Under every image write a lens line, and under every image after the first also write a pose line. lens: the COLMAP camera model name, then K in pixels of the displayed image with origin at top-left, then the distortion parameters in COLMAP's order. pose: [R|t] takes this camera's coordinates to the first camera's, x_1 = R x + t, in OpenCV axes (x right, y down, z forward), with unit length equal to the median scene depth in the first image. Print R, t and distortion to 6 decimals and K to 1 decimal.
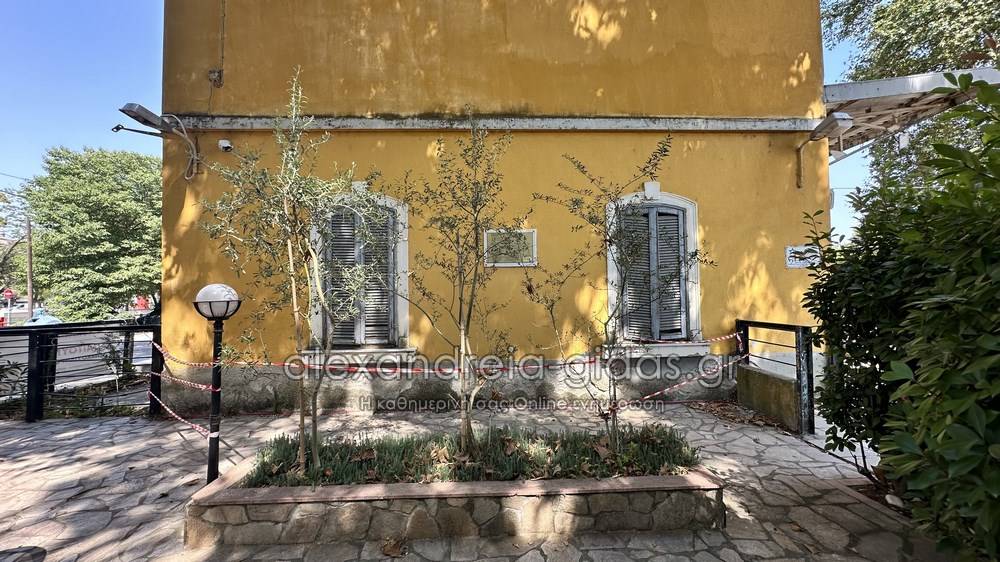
lens RADIAL K [[395.9, 0, 500.0], [0, 395.9, 281.0], [0, 0, 1]] dist [-0.008210, 0.000115]
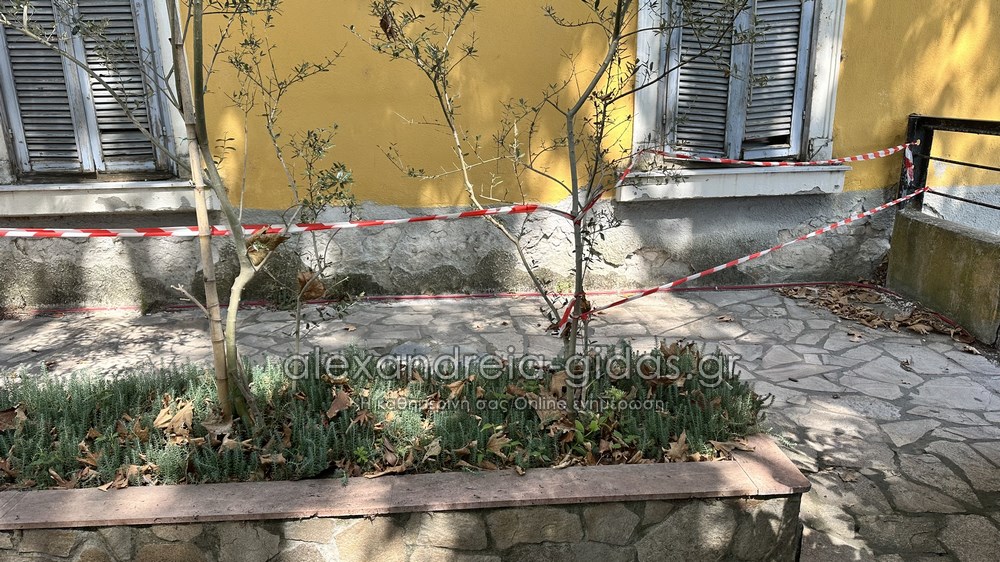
lens RADIAL K [[721.6, 0, 500.0], [0, 721.6, 281.0], [0, 0, 1]] dist [0.038932, -0.060586]
pose [[0.999730, -0.008155, 0.021761, 0.153632], [0.001305, 0.954624, 0.297811, 0.045734], [-0.023202, -0.297702, 0.954377, 0.221137]]
